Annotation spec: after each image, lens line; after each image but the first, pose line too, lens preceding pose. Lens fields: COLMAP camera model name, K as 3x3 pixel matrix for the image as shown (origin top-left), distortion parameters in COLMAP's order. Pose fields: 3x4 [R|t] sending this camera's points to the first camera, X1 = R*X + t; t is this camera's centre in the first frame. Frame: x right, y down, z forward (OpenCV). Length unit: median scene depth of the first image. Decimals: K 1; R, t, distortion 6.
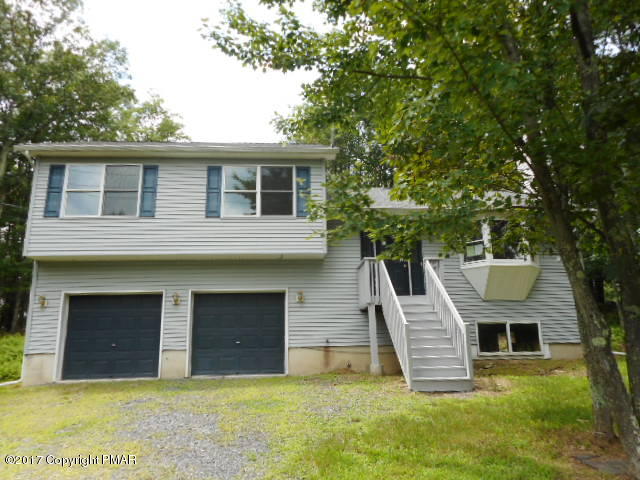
lens RADIAL K [[475.7, 0, 319.7], [0, 475.7, 234.0], [0, 0, 1]] dist [0.000900, 0.007357]
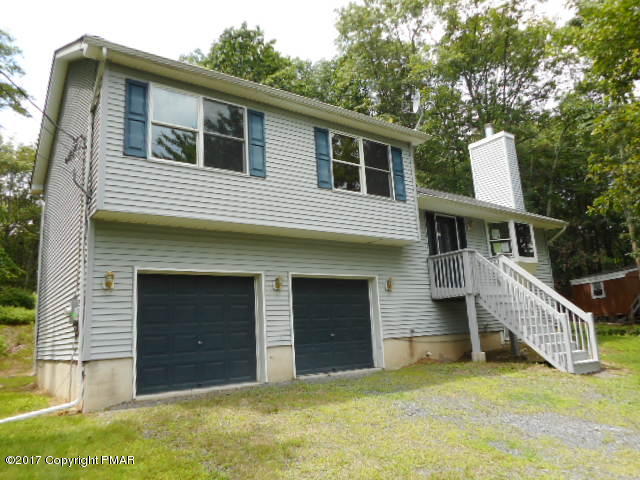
lens RADIAL K [[475.7, 0, 319.7], [0, 475.7, 234.0], [0, 0, 1]] dist [0.000900, 0.007357]
pose [[0.848160, 0.084550, 0.522950, -0.666130], [-0.097536, 0.995228, -0.002716, 0.048253], [-0.520684, -0.048703, 0.852359, 0.276559]]
